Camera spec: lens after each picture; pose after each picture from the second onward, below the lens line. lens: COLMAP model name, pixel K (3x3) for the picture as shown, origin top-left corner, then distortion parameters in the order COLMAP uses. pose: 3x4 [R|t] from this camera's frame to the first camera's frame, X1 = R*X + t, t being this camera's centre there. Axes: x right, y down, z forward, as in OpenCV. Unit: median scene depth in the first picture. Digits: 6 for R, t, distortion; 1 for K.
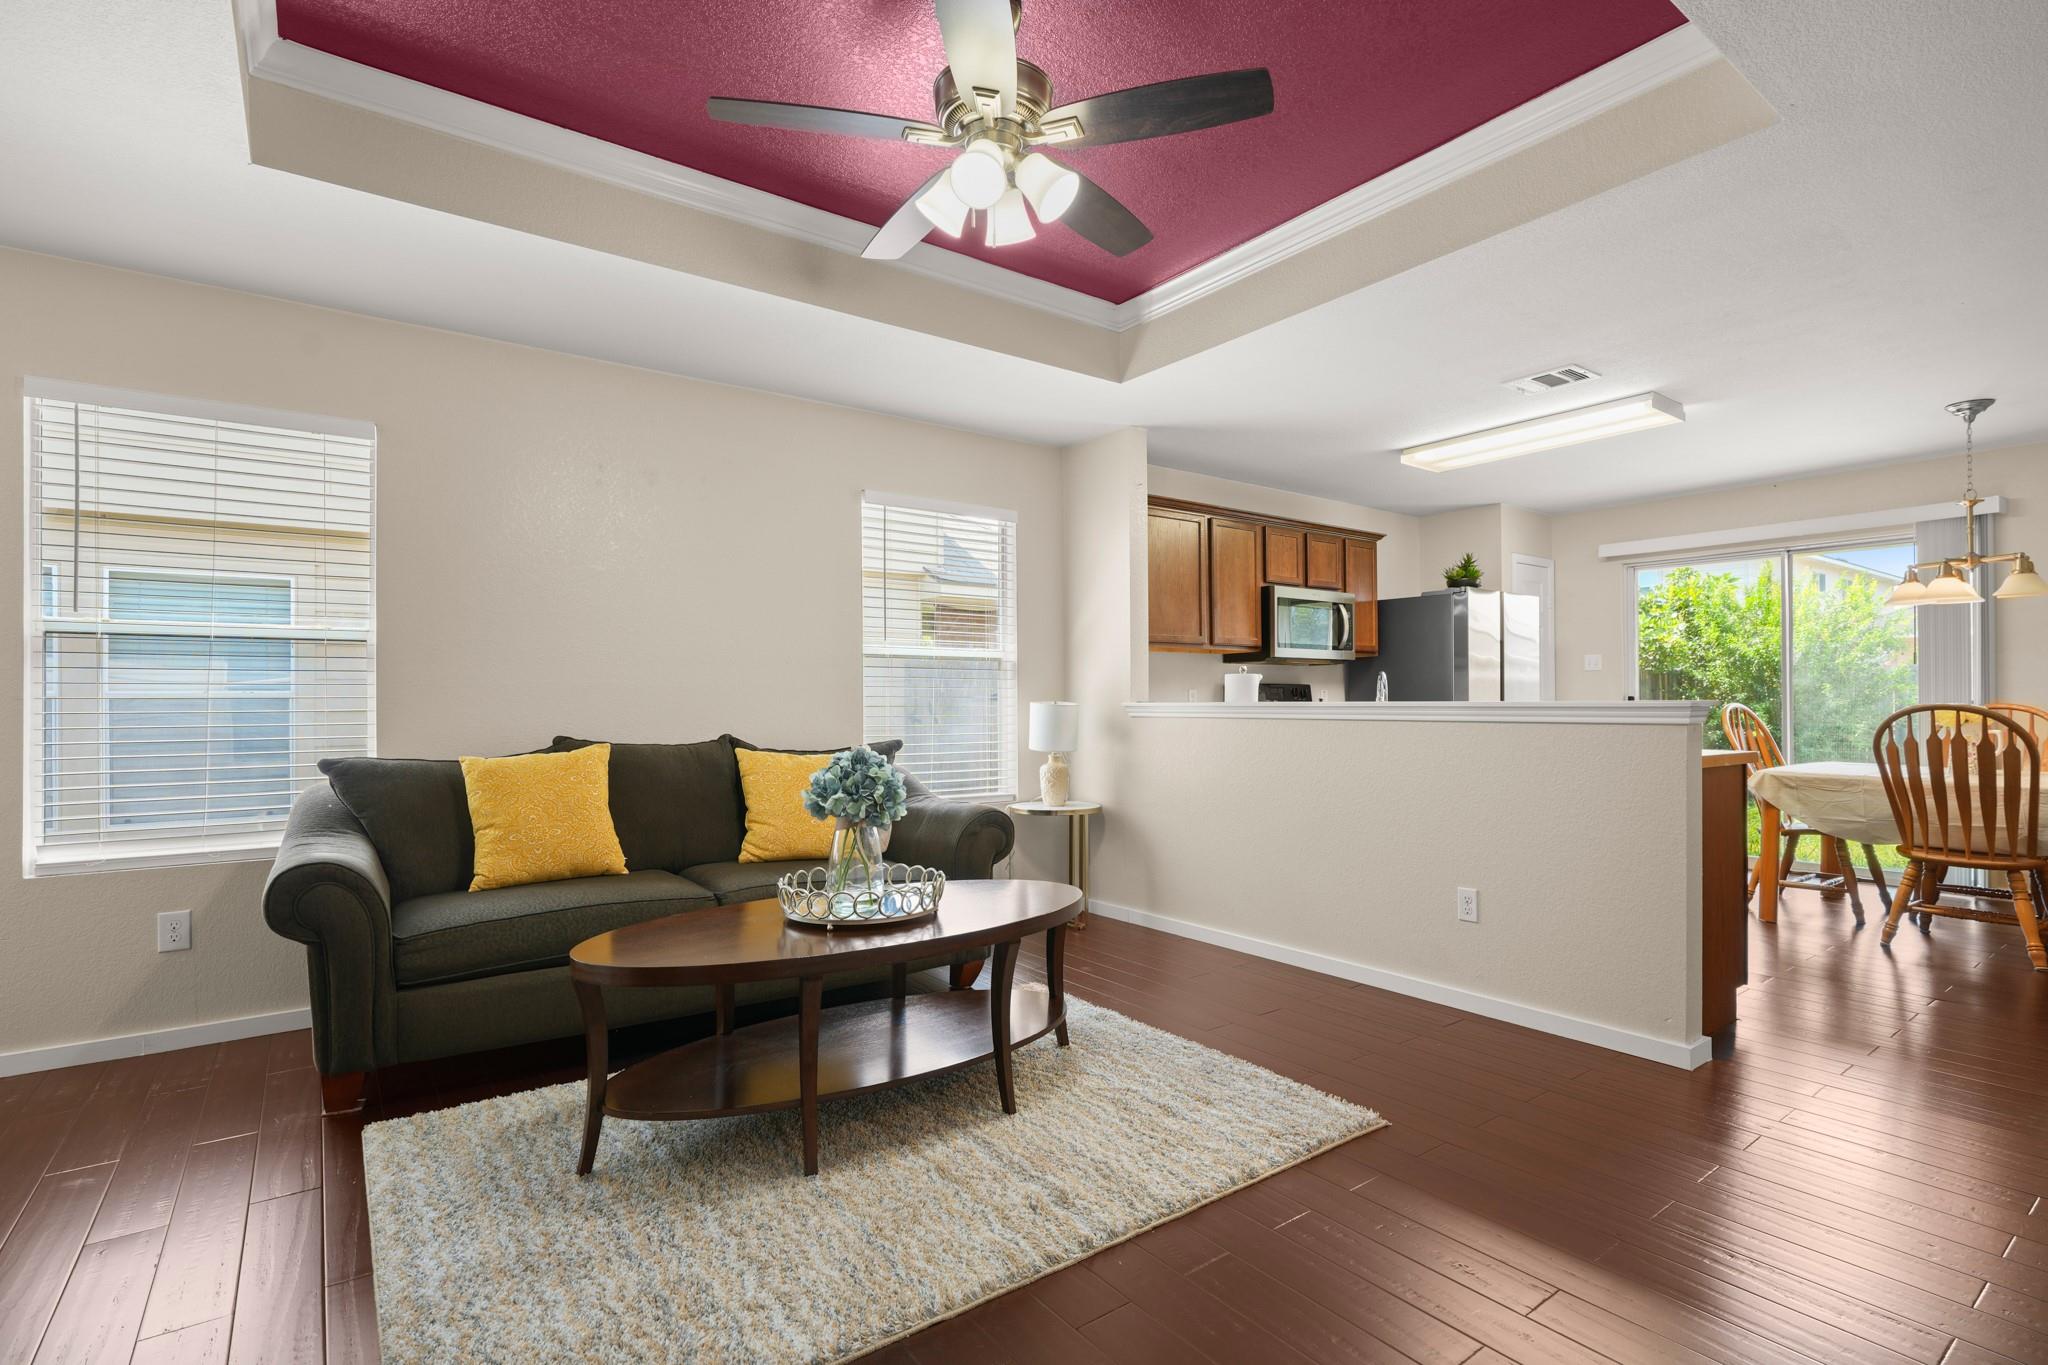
lens RADIAL K [[983.0, 0, 1020.0], [0, 983.0, 695.5], [0, 0, 1]] dist [-0.004562, 0.001111]
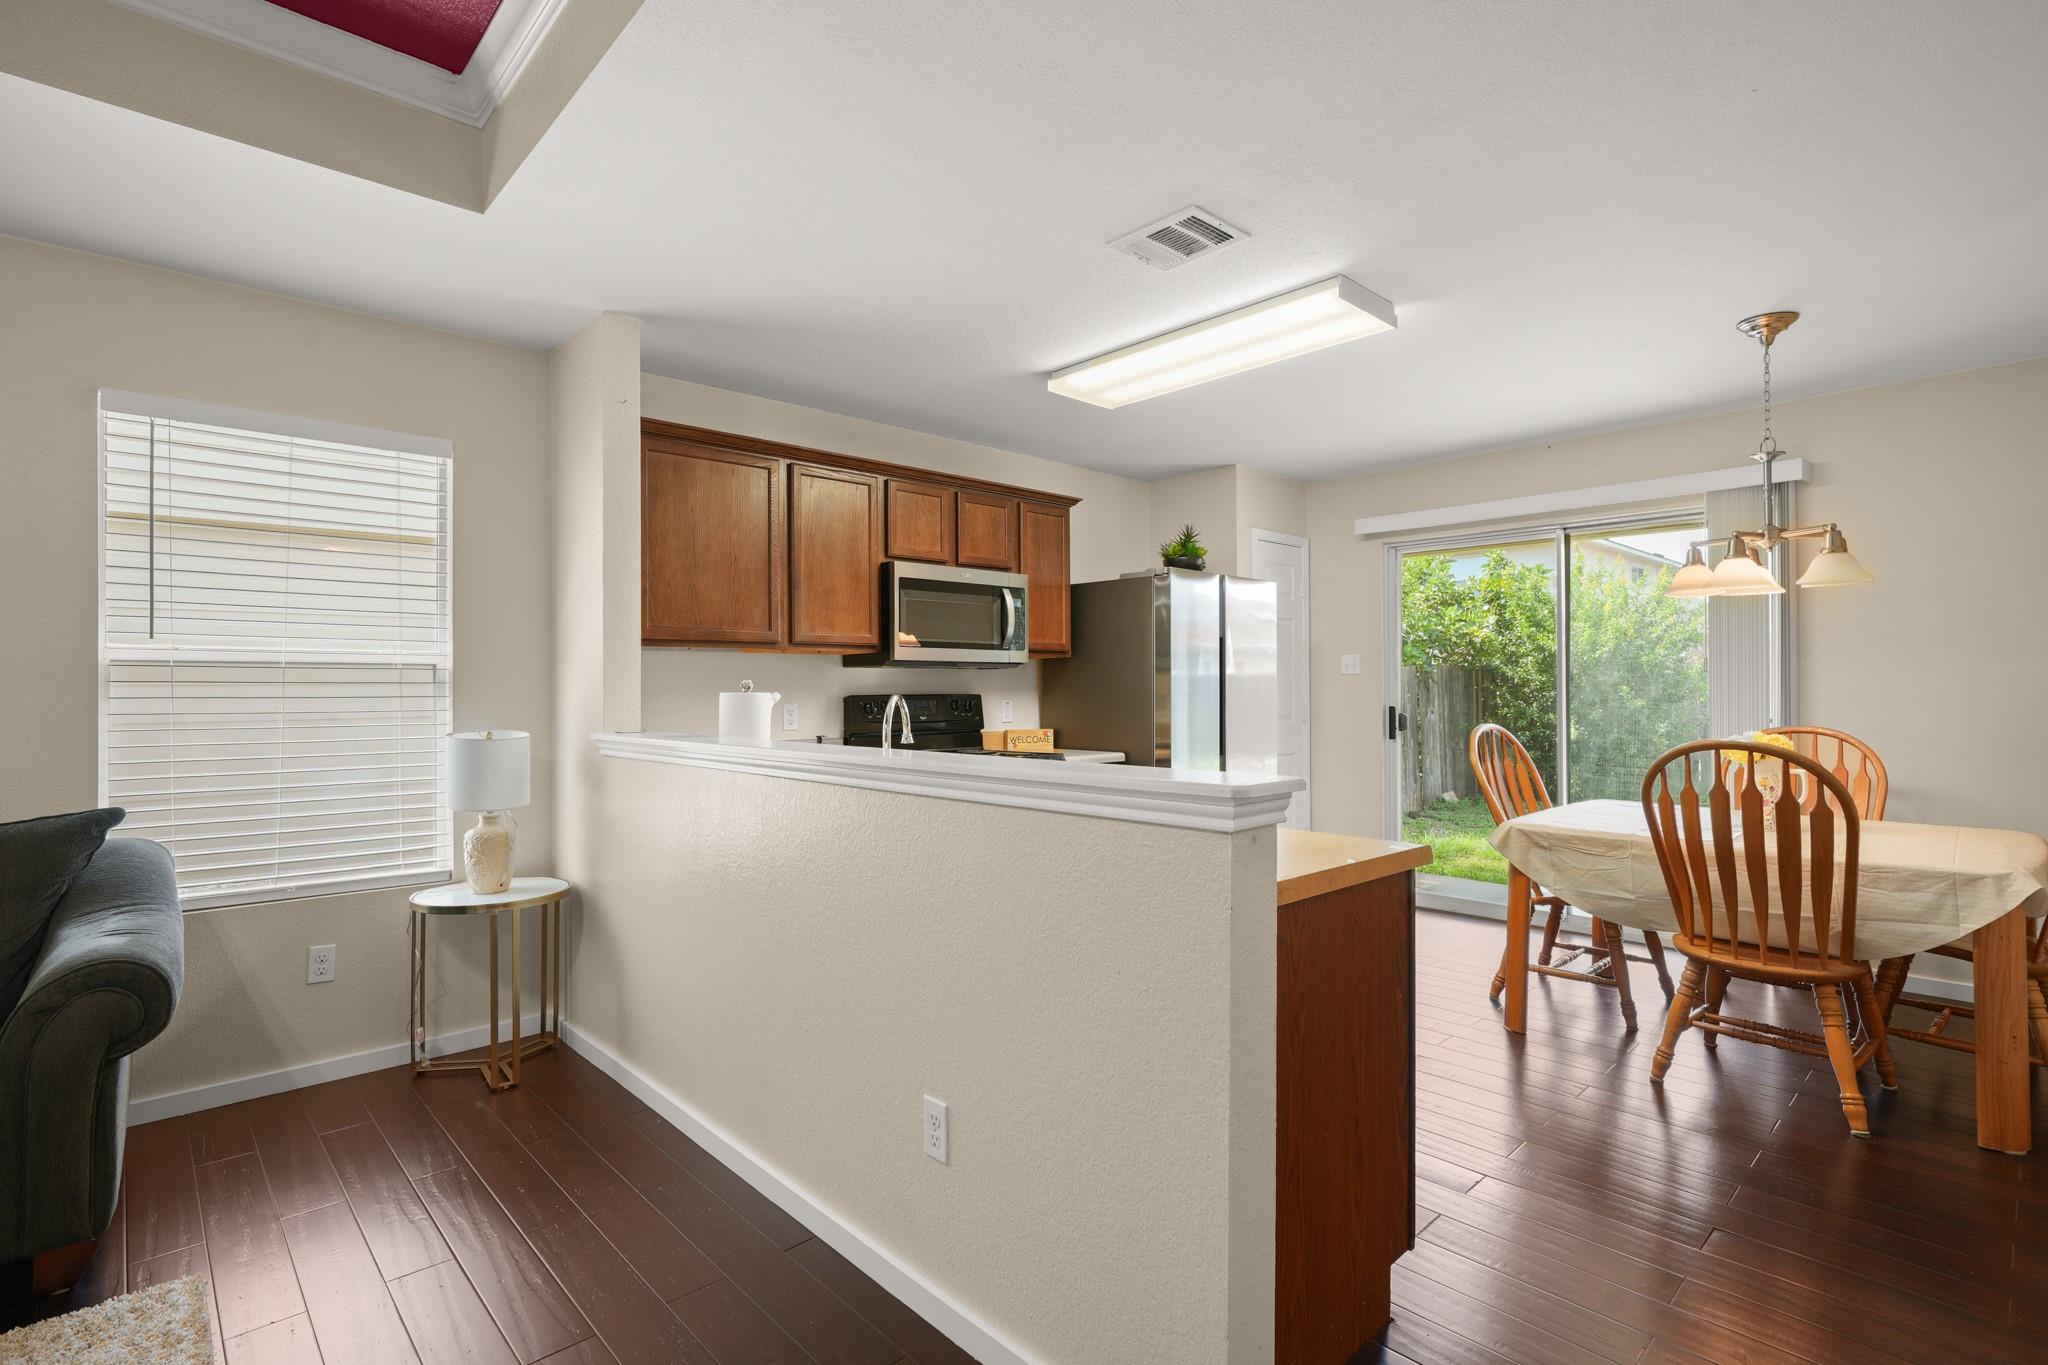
lens RADIAL K [[980.9, 0, 1024.0], [0, 980.9, 682.5], [0, 0, 1]] dist [-0.003183, 0.001142]
pose [[0.993136, 0.000569, 0.116965, 0.319668], [-0.000601, 1.000000, 0.000237, -0.027137], [-0.116965, -0.000306, 0.993136, 0.325214]]
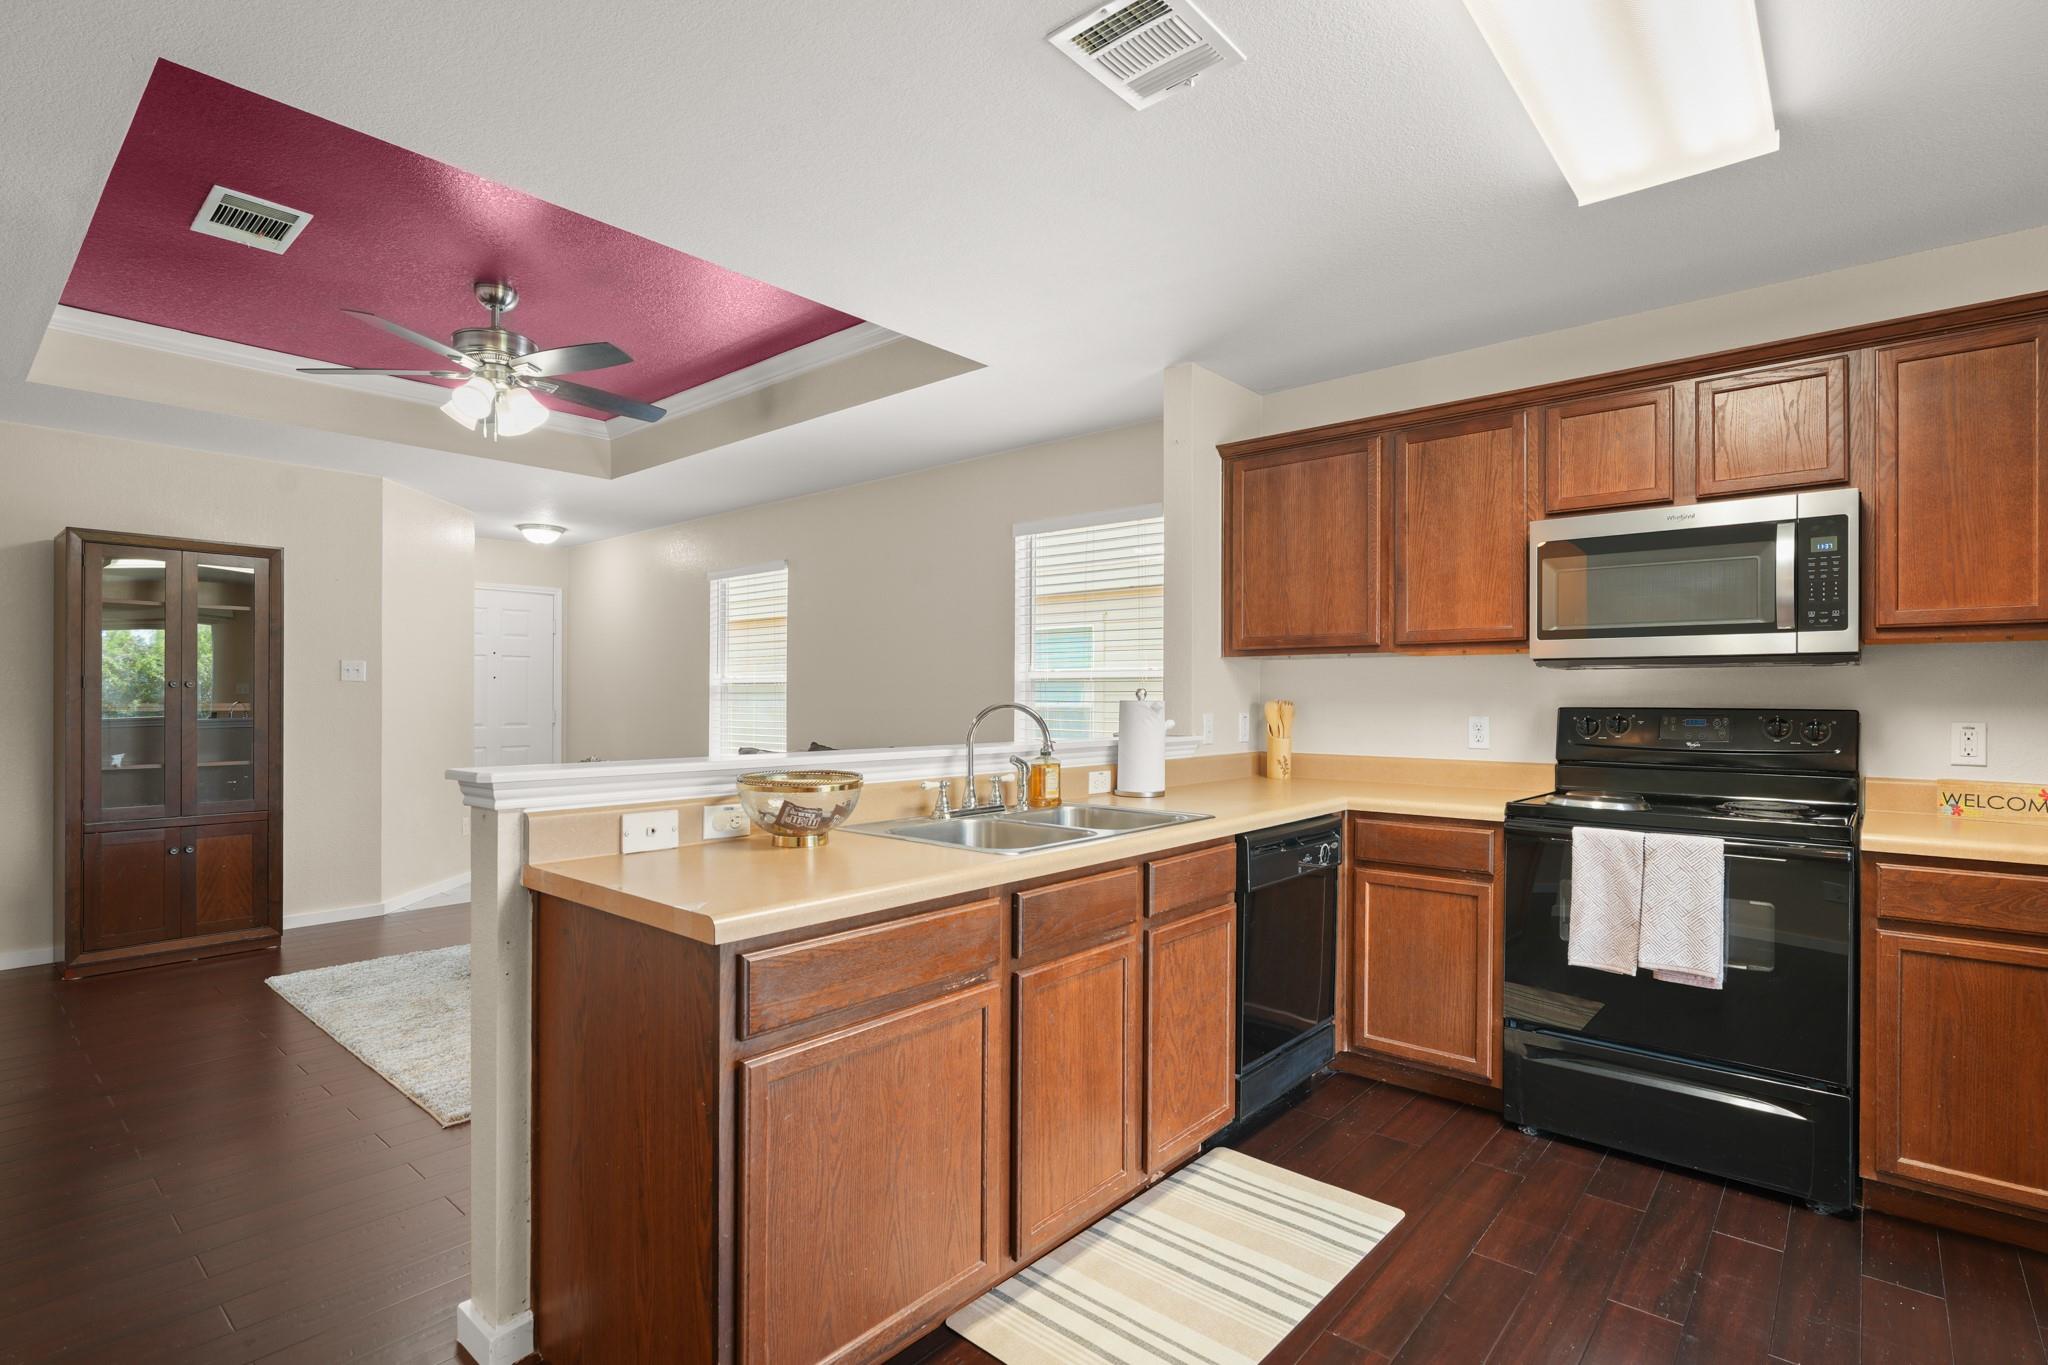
lens RADIAL K [[983.0, 0, 1020.0], [0, 983.0, 695.5], [0, 0, 1]] dist [-0.004562, 0.001111]
pose [[0.215335, 0.003294, -0.976535, 0.844971], [0.002456, 0.999989, 0.003915, -0.026449], [0.976537, -0.003241, 0.215324, 0.740977]]
